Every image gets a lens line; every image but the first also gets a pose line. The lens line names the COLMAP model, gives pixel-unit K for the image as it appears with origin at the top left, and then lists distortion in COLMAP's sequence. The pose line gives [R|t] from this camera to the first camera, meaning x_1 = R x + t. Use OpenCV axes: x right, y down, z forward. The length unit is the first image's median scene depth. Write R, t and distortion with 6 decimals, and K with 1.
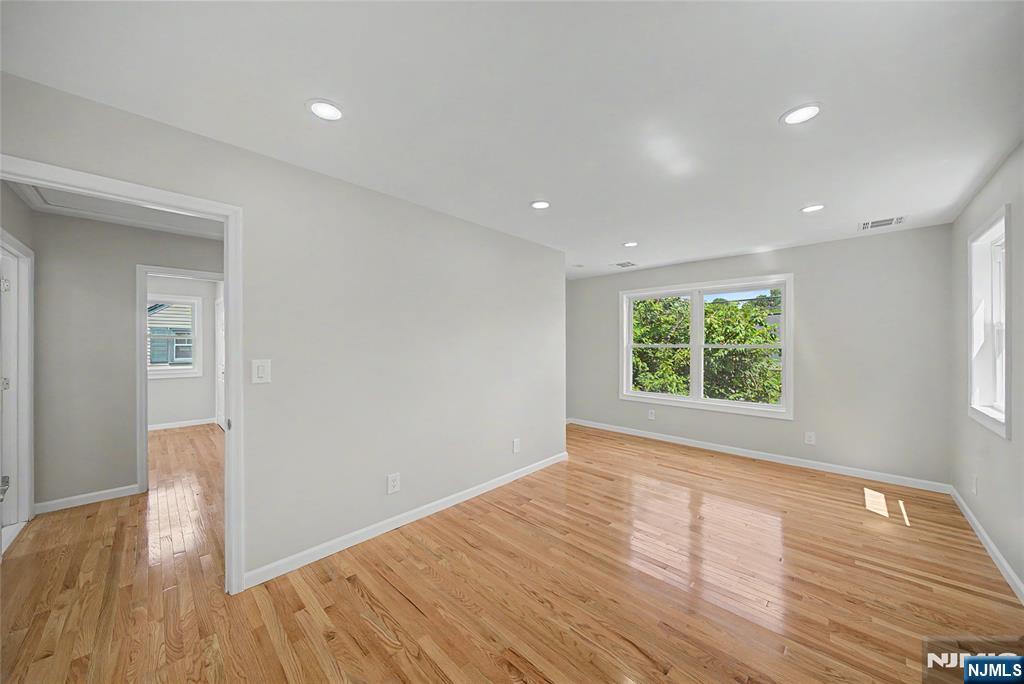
lens RADIAL K [[353.2, 0, 513.5], [0, 353.2, 344.3], [0, 0, 1]] dist [-0.005114, 0.000667]
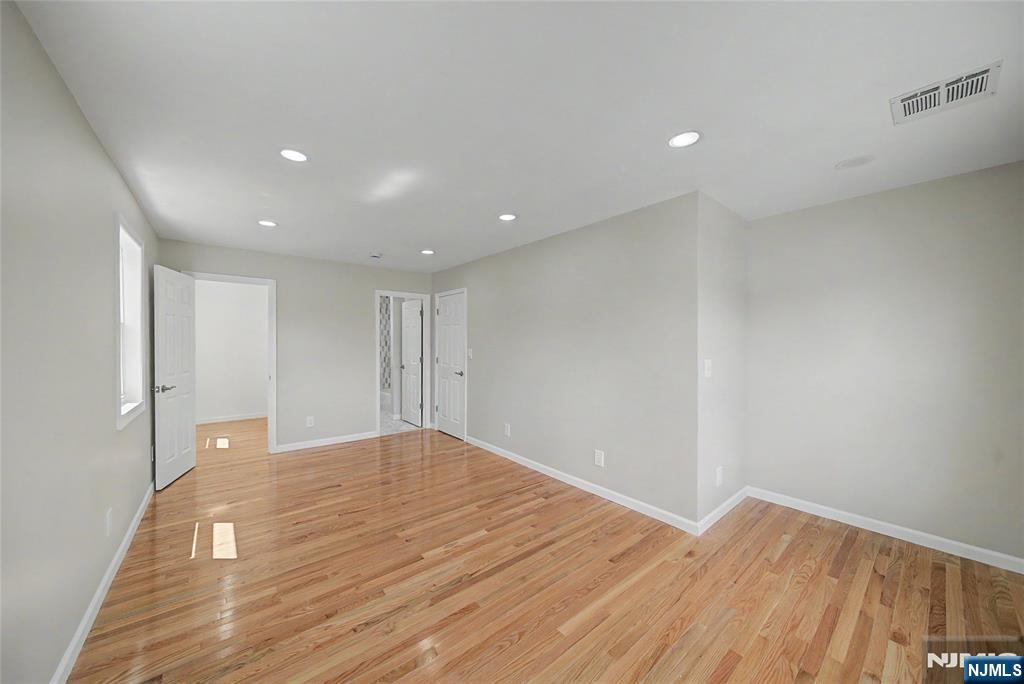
lens RADIAL K [[353.2, 0, 518.8], [0, 353.2, 348.8], [0, 0, 1]] dist [-0.005114, 0.000667]
pose [[-0.101559, 0.016954, -0.994685, 1.117958], [-0.007239, 0.999816, 0.017781, -0.004994], [0.994803, 0.009006, -0.101418, 1.085689]]
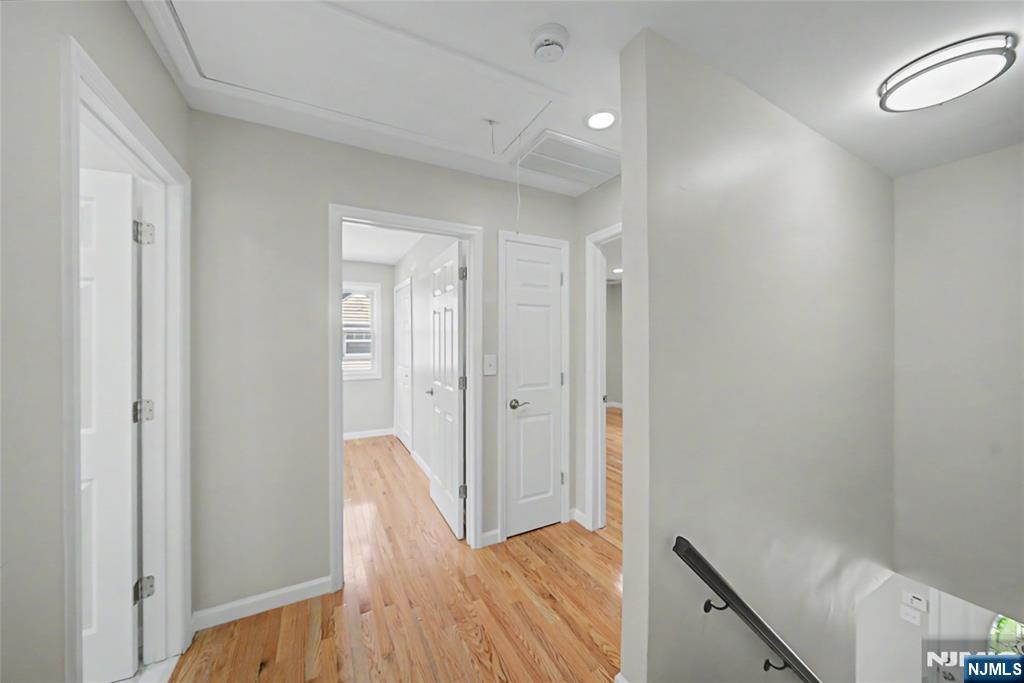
lens RADIAL K [[353.2, 0, 511.8], [0, 353.2, 339.7], [0, 0, 1]] dist [-0.005114, 0.000667]
pose [[0.952632, -0.000223, -0.304124, -0.182730], [-0.000418, 0.999998, -0.002040, 0.000339], [0.304124, 0.002071, 0.952630, 0.161055]]
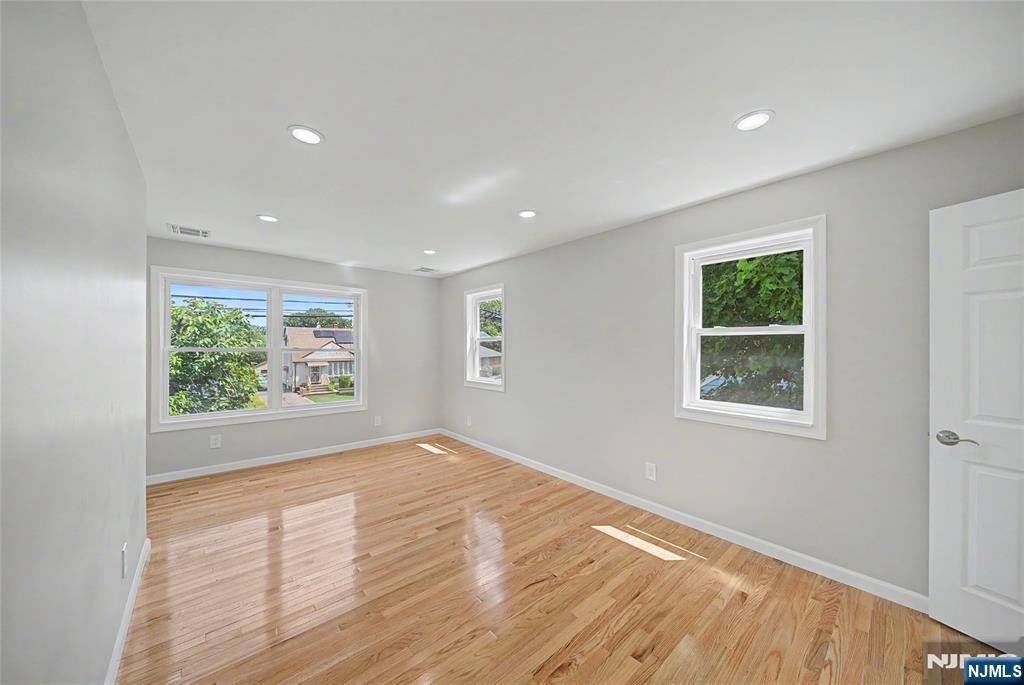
lens RADIAL K [[353.2, 0, 509.1], [0, 353.2, 345.0], [0, 0, 1]] dist [-0.005114, 0.000667]
pose [[0.090025, 0.005969, 0.995922, -0.518651], [0.000771, 0.999981, -0.006063, -0.002418], [-0.995939, 0.001314, 0.090019, 0.532445]]
